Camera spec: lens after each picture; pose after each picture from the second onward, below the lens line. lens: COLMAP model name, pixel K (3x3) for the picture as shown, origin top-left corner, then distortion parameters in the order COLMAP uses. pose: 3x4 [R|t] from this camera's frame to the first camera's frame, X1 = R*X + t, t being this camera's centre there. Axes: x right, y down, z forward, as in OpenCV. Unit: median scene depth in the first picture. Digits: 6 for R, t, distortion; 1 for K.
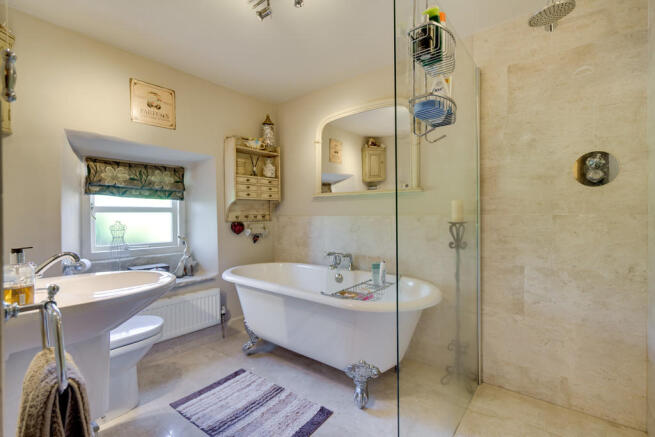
lens RADIAL K [[297.4, 0, 326.5], [0, 297.4, 219.6], [0, 0, 1]] dist [-0.001547, 0.001818]
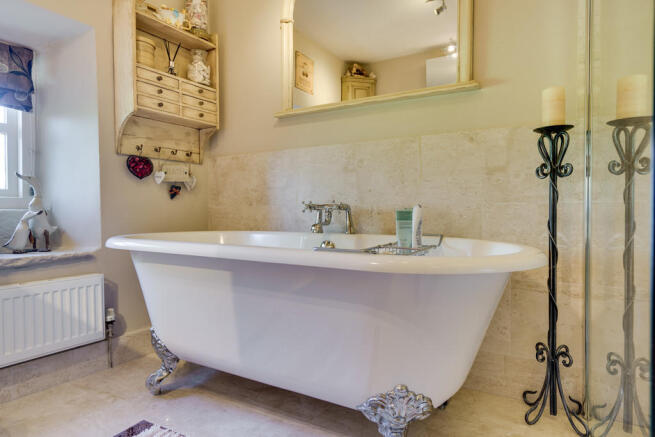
lens RADIAL K [[395.4, 0, 328.7], [0, 395.4, 215.6], [0, 0, 1]] dist [0.008717, 0.000944]
pose [[0.990625, 0.001866, 0.136594, -0.055046], [-0.001920, 0.999998, 0.000267, 0.124282], [-0.136594, -0.000526, 0.990627, 0.236130]]
